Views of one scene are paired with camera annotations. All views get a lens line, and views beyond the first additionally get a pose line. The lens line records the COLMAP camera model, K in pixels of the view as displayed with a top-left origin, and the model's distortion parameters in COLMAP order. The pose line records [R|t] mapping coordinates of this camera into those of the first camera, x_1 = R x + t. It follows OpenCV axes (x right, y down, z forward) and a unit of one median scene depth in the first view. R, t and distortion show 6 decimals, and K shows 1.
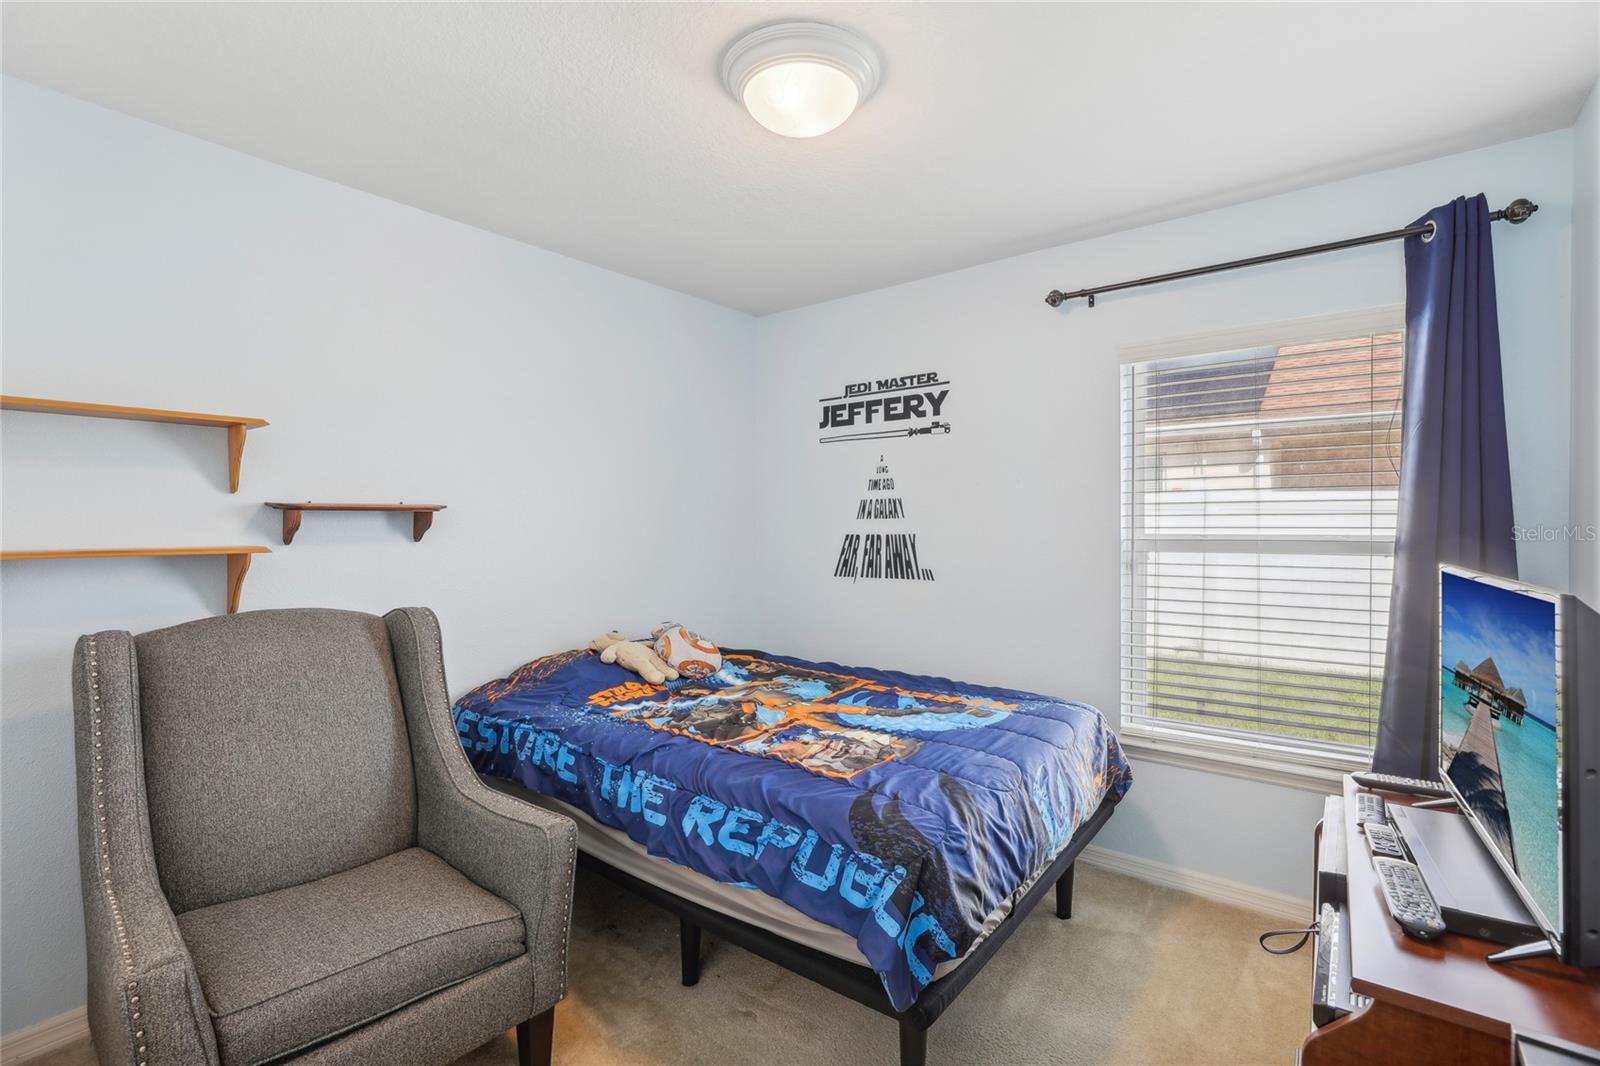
lens RADIAL K [[734.2, 0, 805.6], [0, 734.2, 538.5], [0, 0, 1]] dist [-0.019739, 0.000394]
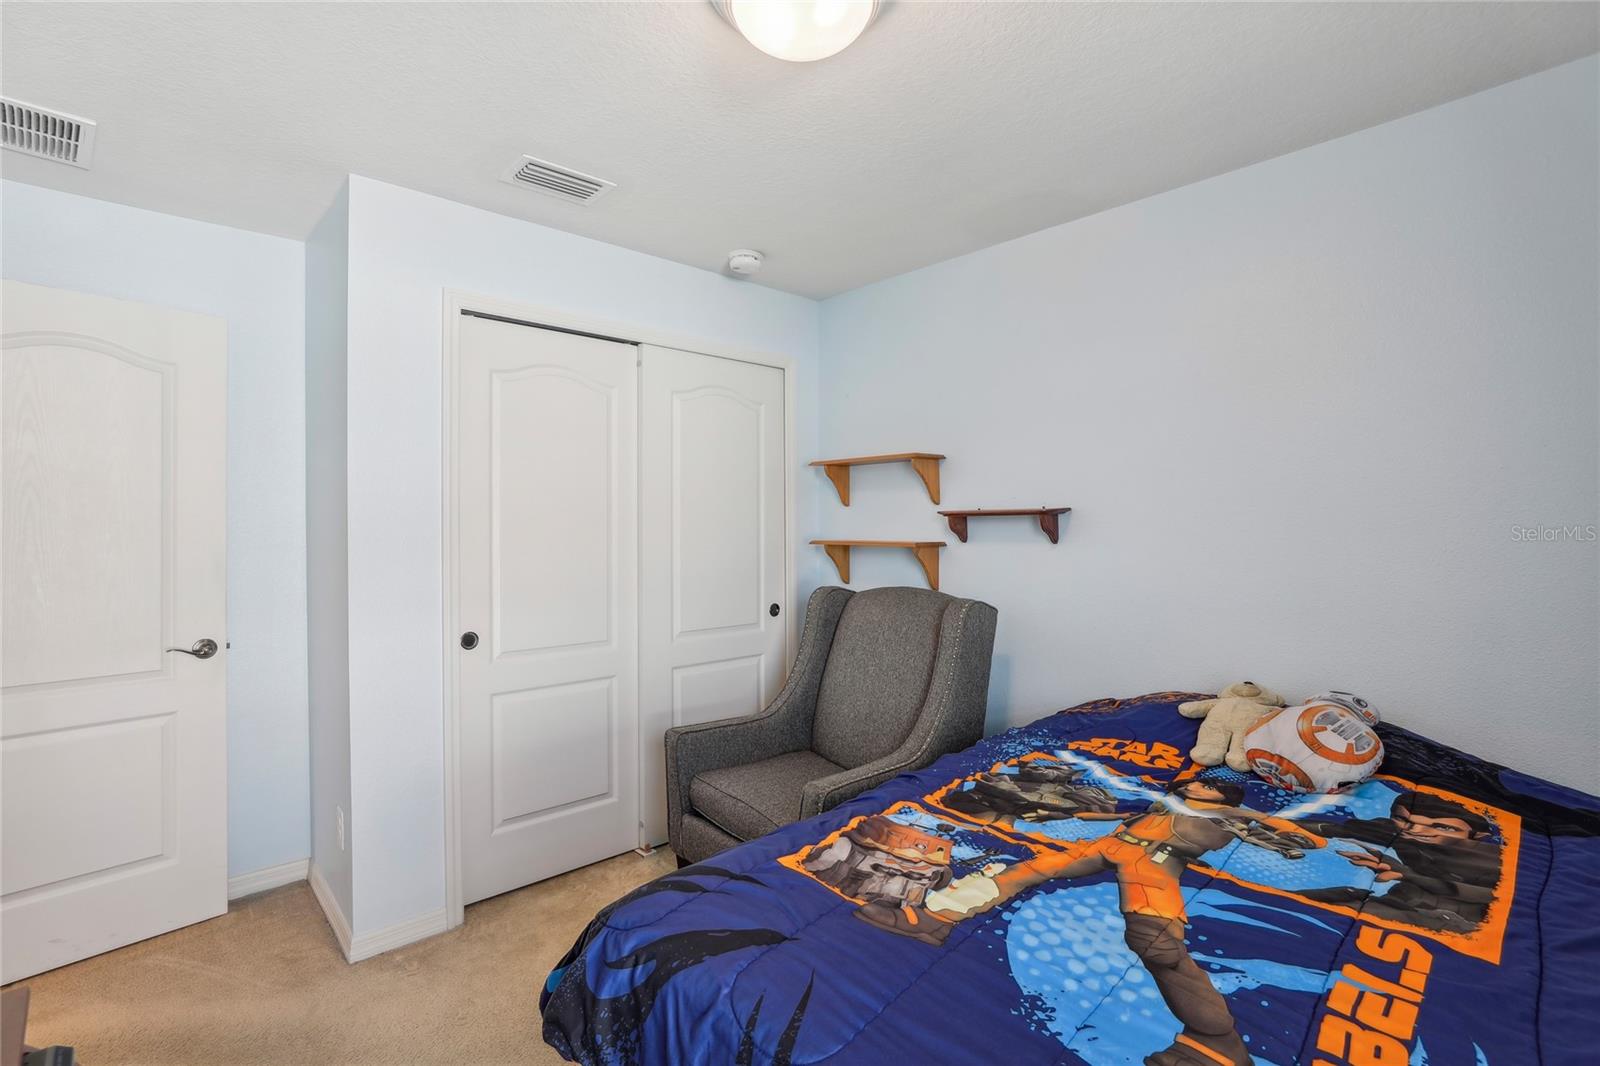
lens RADIAL K [[734.2, 0, 806.0], [0, 734.2, 528.2], [0, 0, 1]] dist [-0.019739, 0.000394]
pose [[-0.145562, 0.028711, -0.988932, 0.668427], [-0.006495, 0.999530, 0.029975, -0.054497], [0.989328, 0.010787, -0.145307, 0.899012]]
